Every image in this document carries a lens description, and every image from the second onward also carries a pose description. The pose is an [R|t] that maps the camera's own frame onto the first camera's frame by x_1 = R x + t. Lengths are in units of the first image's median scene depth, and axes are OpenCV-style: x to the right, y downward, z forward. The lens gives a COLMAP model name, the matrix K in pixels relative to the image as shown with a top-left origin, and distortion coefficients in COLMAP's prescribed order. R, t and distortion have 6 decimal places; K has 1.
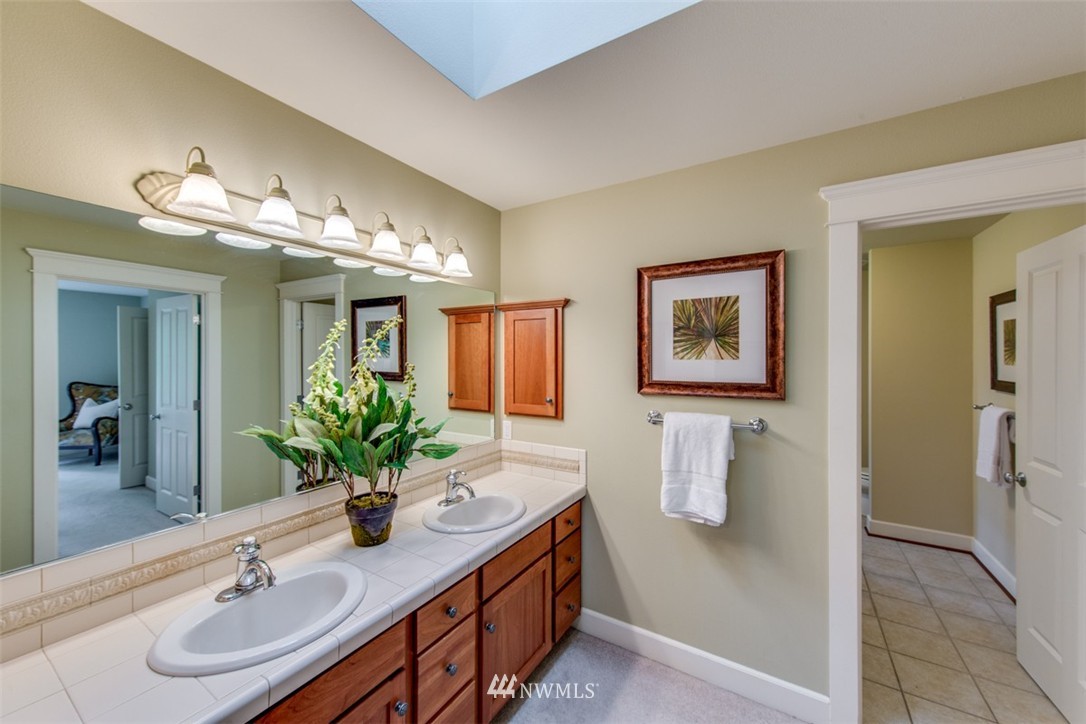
lens RADIAL K [[398.6, 0, 551.3], [0, 398.6, 354.2], [0, 0, 1]] dist [0.003690, 0.000268]
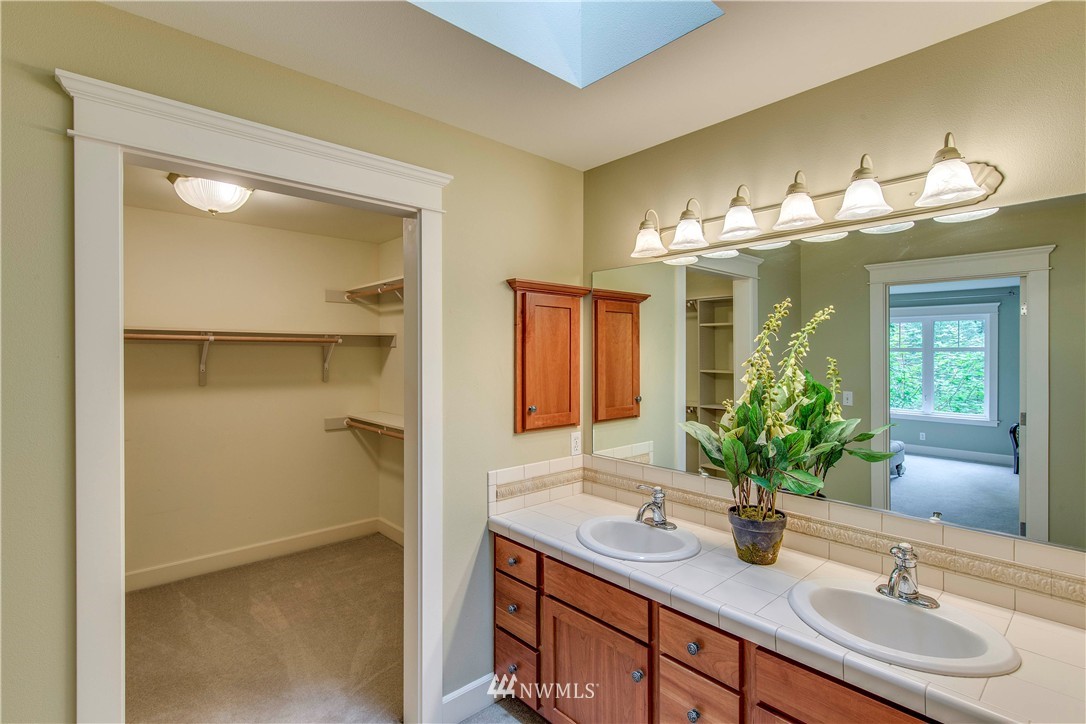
lens RADIAL K [[517.8, 0, 550.8], [0, 517.8, 355.9], [0, 0, 1]] dist [0.002144, 0.001213]
pose [[-0.284763, -0.004862, -0.958586, 0.658119], [-0.001011, 0.999988, -0.004771, 0.018884], [0.958597, -0.000389, -0.284765, 0.746022]]
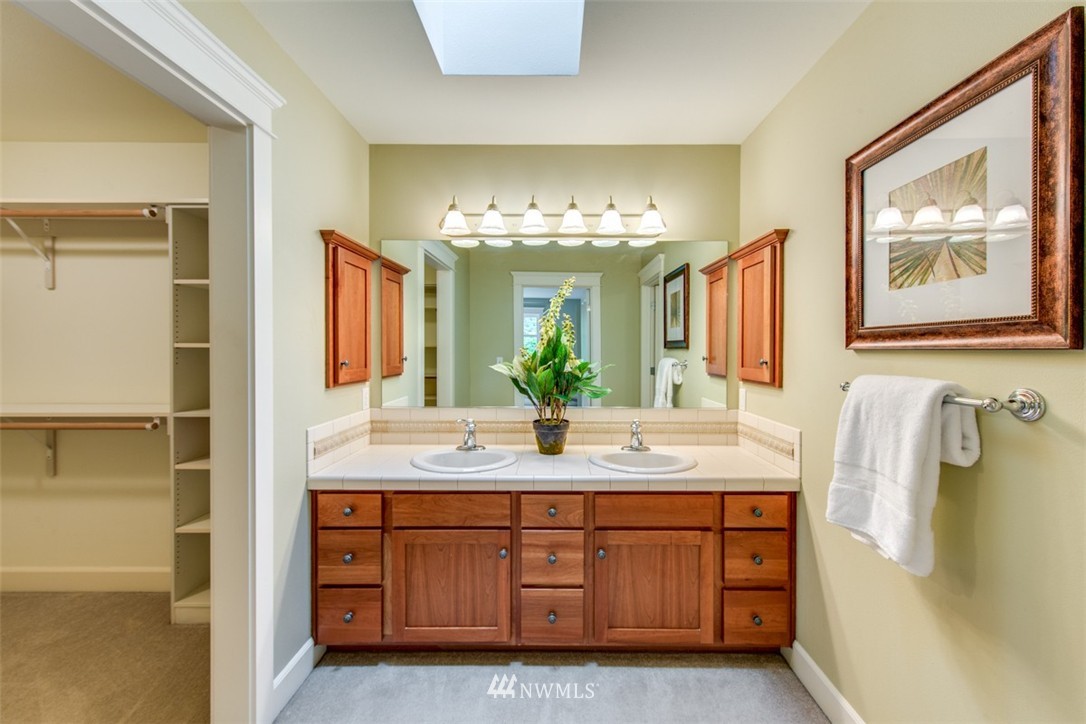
lens RADIAL K [[437.3, 0, 562.7], [0, 437.3, 351.7], [0, 0, 1]] dist [0.008711, -0.000395]
pose [[0.518366, 0.005443, -0.855142, 0.661077], [0.002355, 0.999967, 0.007792, 0.106308], [0.855156, -0.006053, 0.518336, 0.246582]]
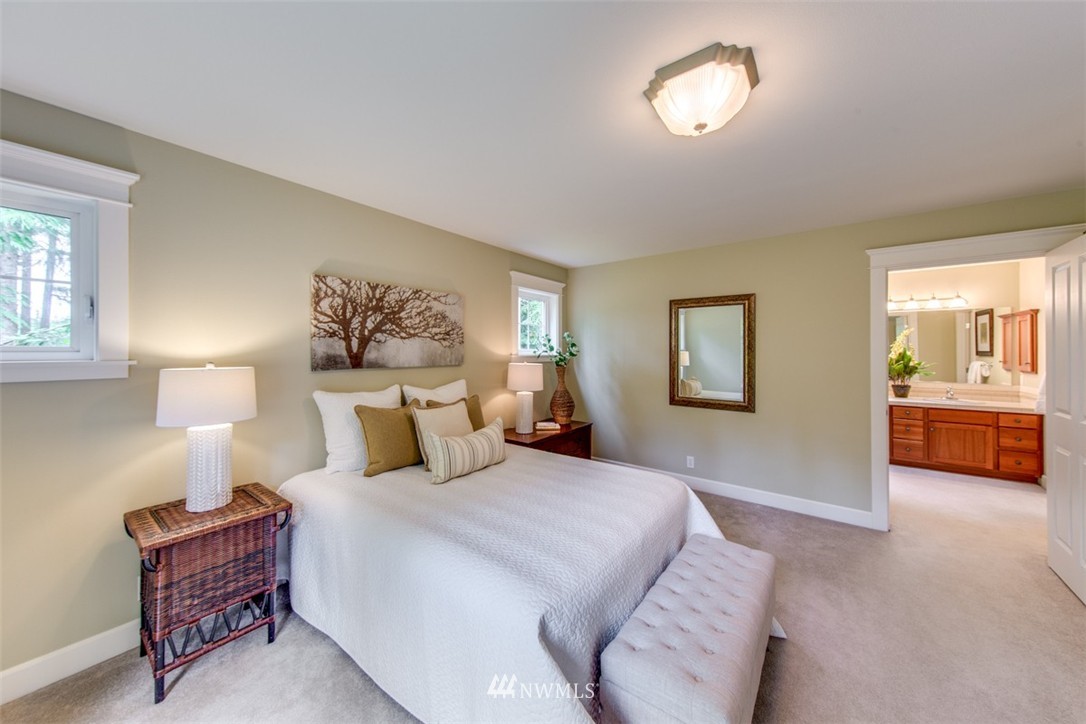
lens RADIAL K [[398.6, 0, 524.8], [0, 398.6, 348.0], [0, 0, 1]] dist [0.003690, 0.000268]
pose [[-0.114813, -0.008611, -0.993350, 2.677483], [0.004874, 0.999946, -0.009231, 0.061234], [0.993375, -0.005901, -0.114765, -1.432636]]
